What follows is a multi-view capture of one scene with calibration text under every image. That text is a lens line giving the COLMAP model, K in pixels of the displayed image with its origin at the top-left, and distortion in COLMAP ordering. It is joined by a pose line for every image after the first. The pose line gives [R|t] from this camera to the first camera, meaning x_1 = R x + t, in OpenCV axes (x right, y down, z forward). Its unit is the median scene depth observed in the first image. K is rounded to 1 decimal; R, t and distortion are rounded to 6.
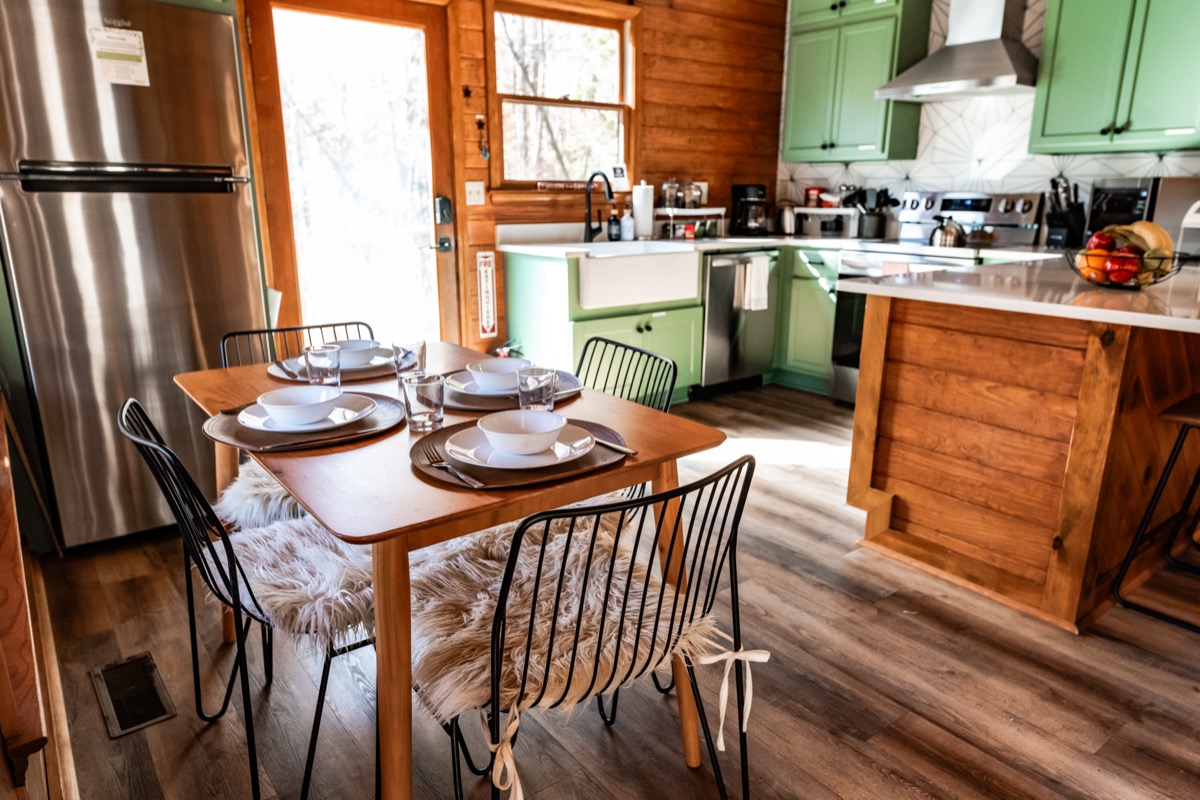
lens RADIAL K [[784.7, 0, 602.4], [0, 784.7, 405.4], [0, 0, 1]] dist [0.007922, -0.000422]
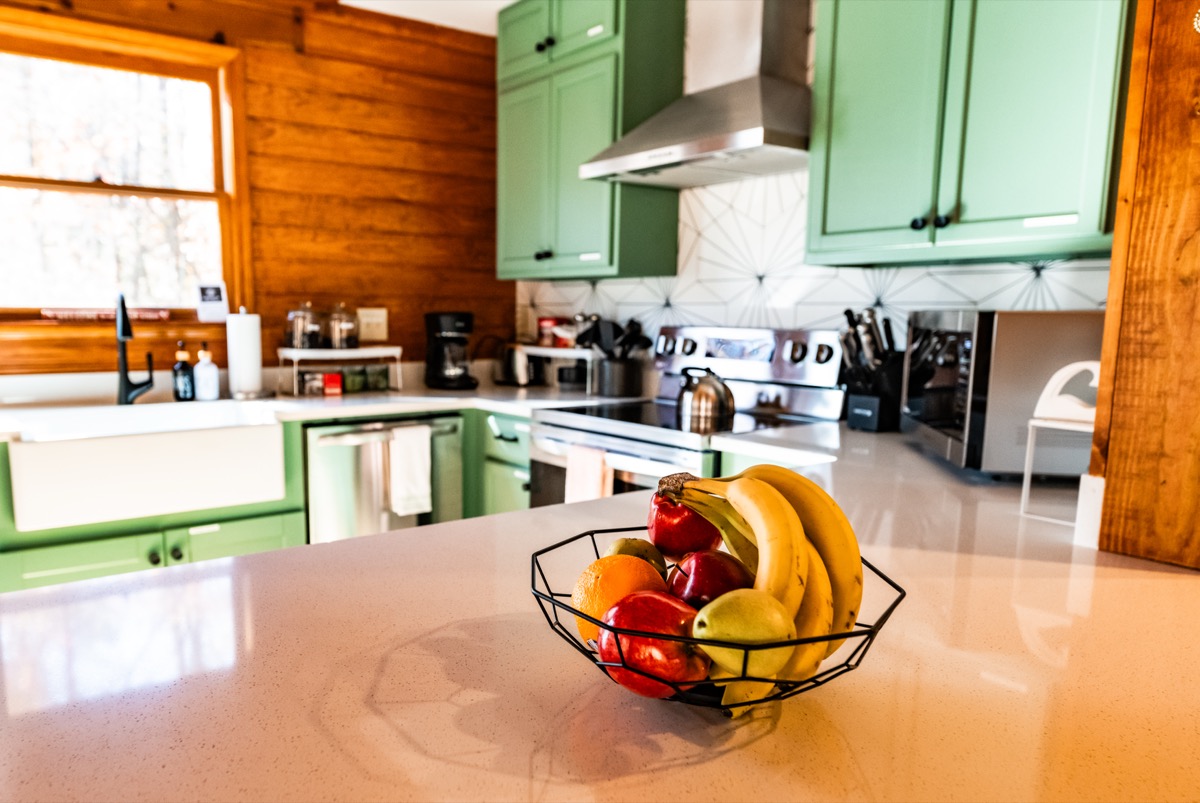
lens RADIAL K [[846.6, 0, 519.8], [0, 846.6, 436.4], [0, 0, 1]] dist [0.002822, 0.000527]
pose [[0.998955, 0.009107, -0.044789, 0.324805], [-0.014333, 0.992936, -0.117782, -0.110133], [0.043400, 0.118301, 0.992029, 0.359927]]
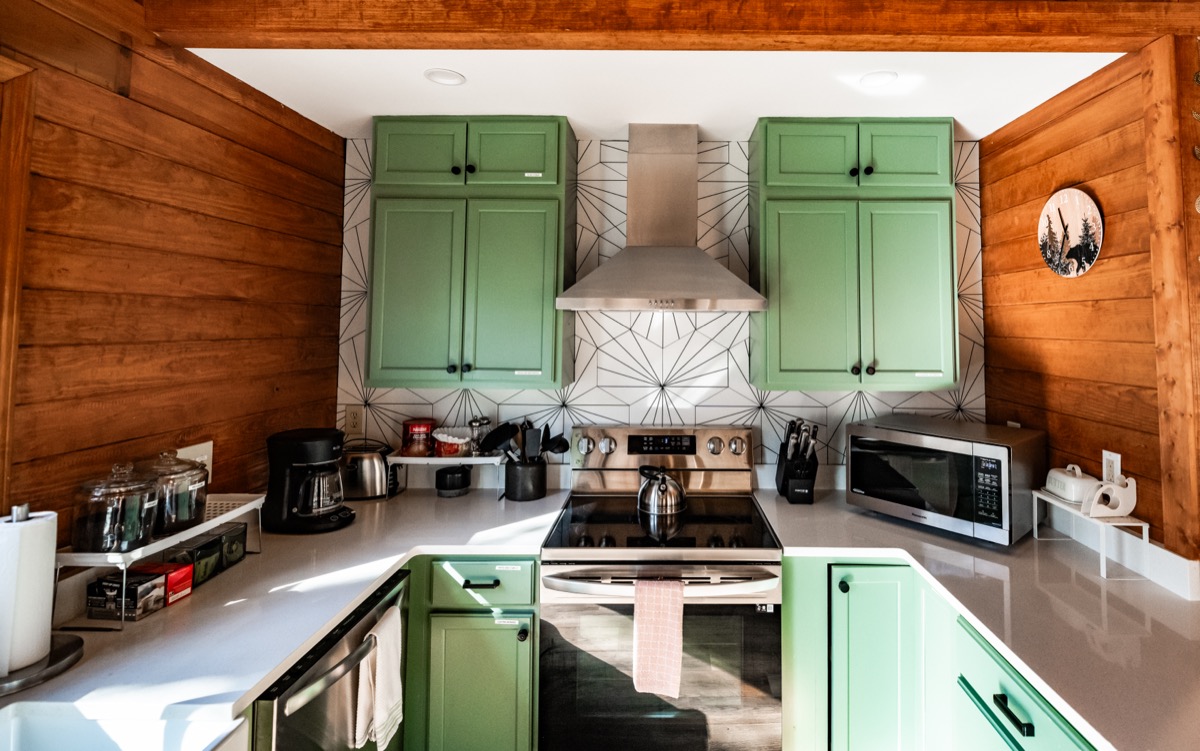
lens RADIAL K [[567.8, 0, 663.9], [0, 567.8, 294.3], [0, 0, 1]] dist [-0.000019, -0.000394]
pose [[0.616518, 0.041820, 0.786229, 0.028361], [0.203325, 0.956260, -0.210301, -0.278474], [-0.760634, 0.289514, 0.581049, 0.640965]]
